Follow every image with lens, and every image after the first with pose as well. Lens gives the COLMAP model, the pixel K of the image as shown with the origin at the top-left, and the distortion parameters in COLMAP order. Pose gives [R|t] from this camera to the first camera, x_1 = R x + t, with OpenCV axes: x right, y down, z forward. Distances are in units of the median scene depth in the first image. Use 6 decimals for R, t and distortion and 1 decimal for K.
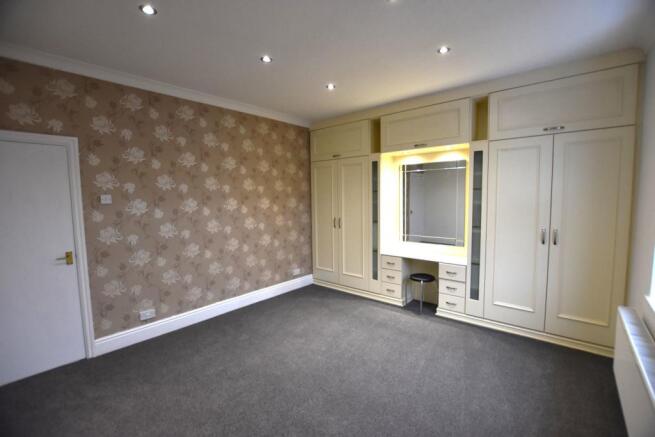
lens RADIAL K [[286.4, 0, 339.7], [0, 286.4, 217.4], [0, 0, 1]] dist [-0.032067, 0.002280]
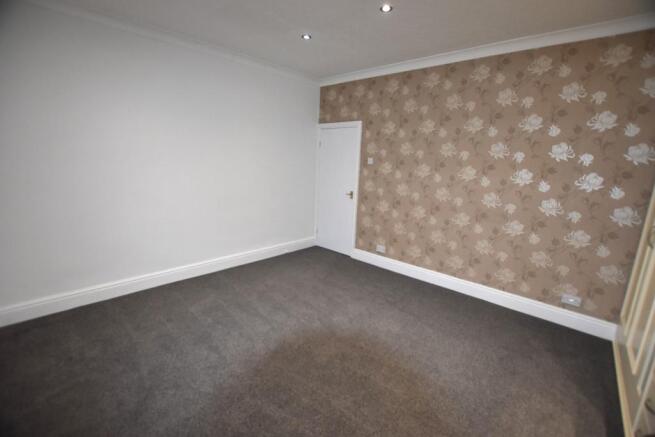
lens RADIAL K [[286.4, 0, 328.4], [0, 286.4, 216.6], [0, 0, 1]] dist [-0.032067, 0.002280]
pose [[-0.052518, 0.204638, -0.977428, 0.586278], [-0.116758, 0.970807, 0.209525, -0.057583], [0.991771, 0.125127, -0.027092, 0.708734]]
